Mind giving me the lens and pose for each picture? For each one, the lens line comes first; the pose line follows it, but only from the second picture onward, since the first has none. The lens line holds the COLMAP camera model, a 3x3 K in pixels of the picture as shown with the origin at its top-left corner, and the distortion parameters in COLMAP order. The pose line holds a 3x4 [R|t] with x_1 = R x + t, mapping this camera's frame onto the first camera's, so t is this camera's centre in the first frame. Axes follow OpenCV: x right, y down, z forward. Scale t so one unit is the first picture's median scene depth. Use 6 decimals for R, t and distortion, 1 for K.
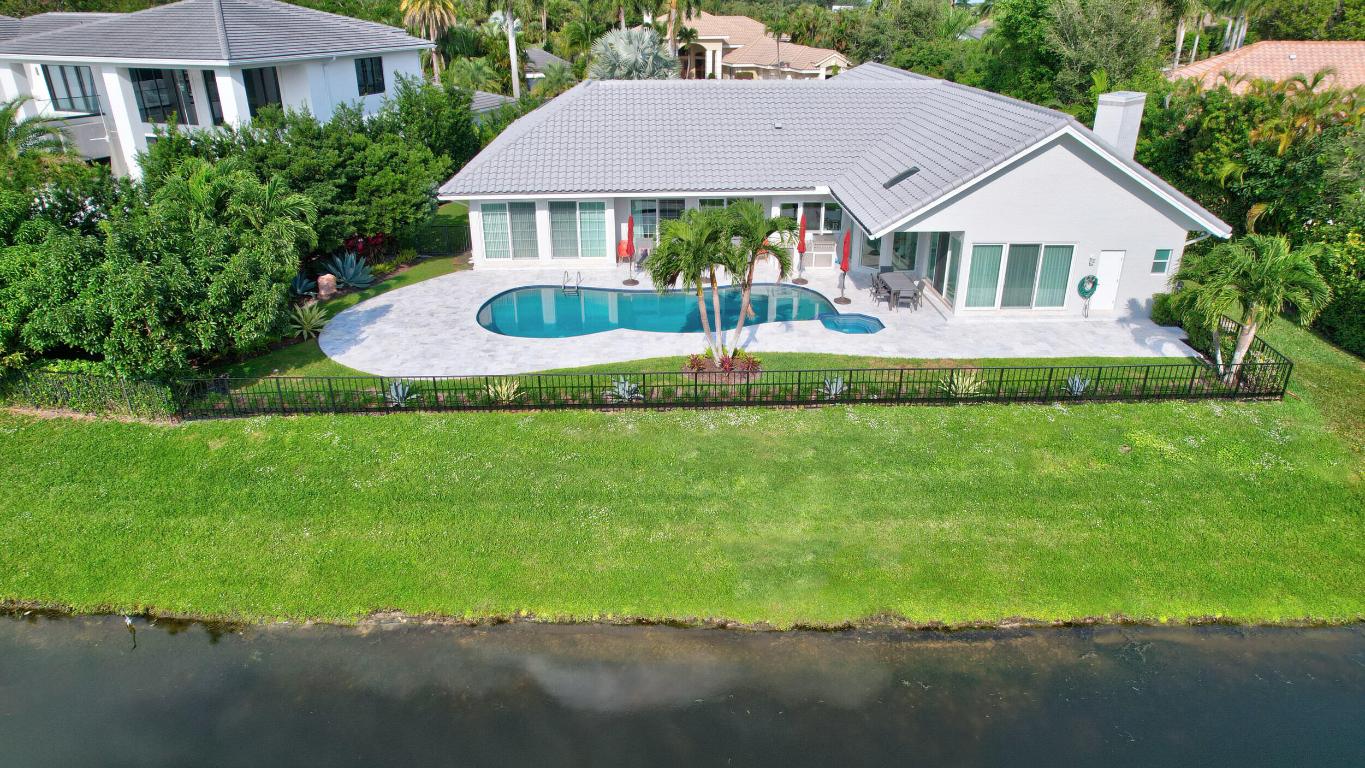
lens RADIAL K [[881.3, 0, 682.5], [0, 881.3, 384.0], [0, 0, 1]] dist [-0.070862, 0.065199]
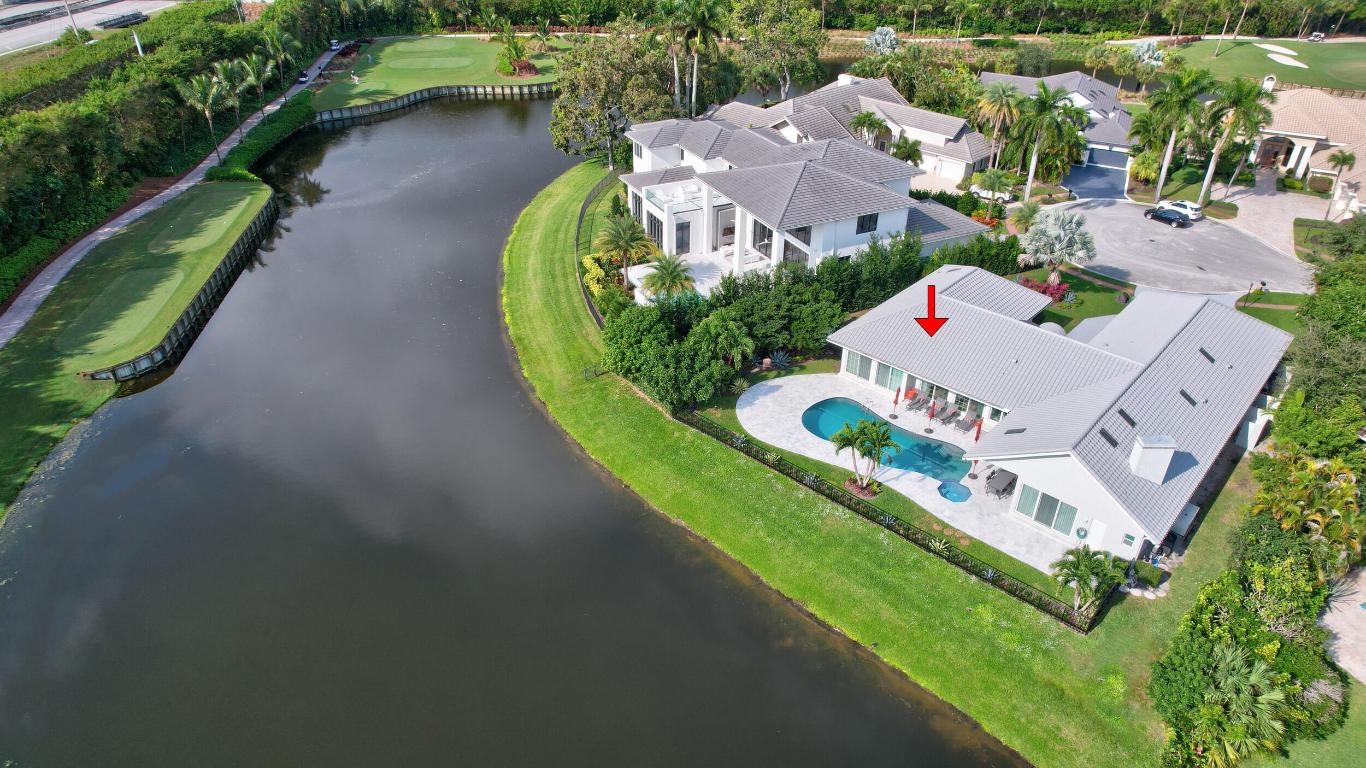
lens RADIAL K [[881.9, 0, 683.0], [0, 881.9, 384.0], [0, 0, 1]] dist [-0.070862, 0.065199]
pose [[0.703645, 0.380352, -0.600180, 0.976333], [-0.289005, 0.924842, 0.247274, -0.688790], [0.649122, -0.000538, 0.760684, -0.994410]]
